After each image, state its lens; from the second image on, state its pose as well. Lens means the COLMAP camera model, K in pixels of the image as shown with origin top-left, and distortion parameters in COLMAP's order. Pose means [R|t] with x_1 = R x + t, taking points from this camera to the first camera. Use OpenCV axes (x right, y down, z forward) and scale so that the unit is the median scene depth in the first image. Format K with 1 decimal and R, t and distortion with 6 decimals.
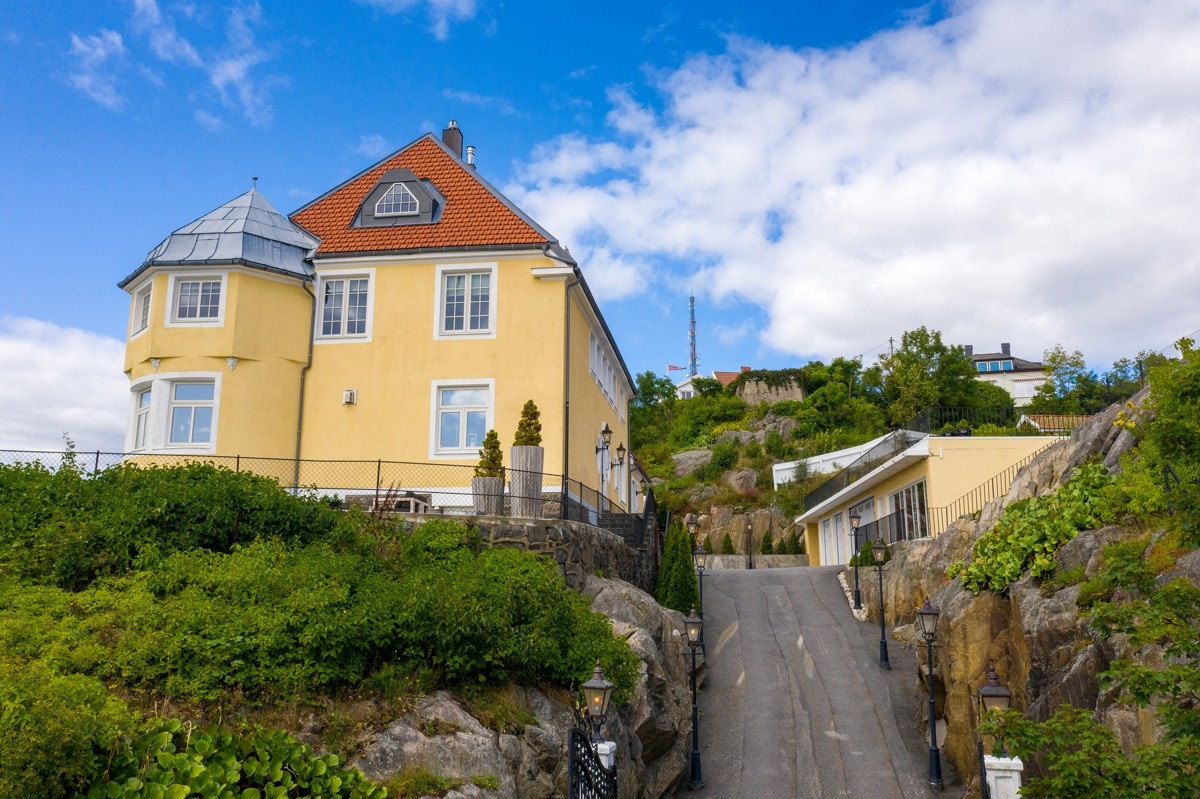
lens RADIAL K [[947.4, 0, 595.2], [0, 947.4, 395.4], [0, 0, 1]] dist [-0.020755, 0.004253]
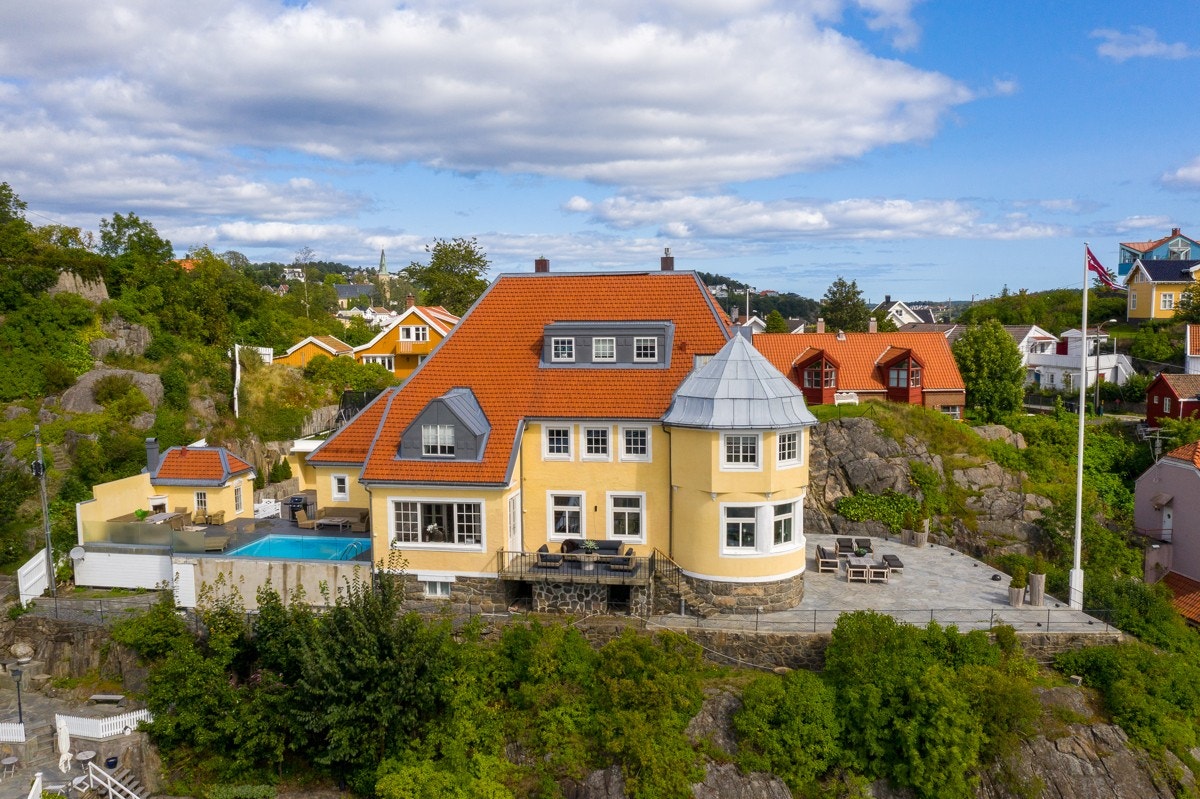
lens RADIAL K [[1006.2, 0, 621.6], [0, 1006.2, 403.0], [0, 0, 1]] dist [-0.022955, 0.001164]
pose [[0.031599, -0.094721, 0.995002, -1.923766], [-0.208847, 0.972899, 0.099250, -0.246725], [-0.977438, -0.210939, 0.010960, 1.212441]]
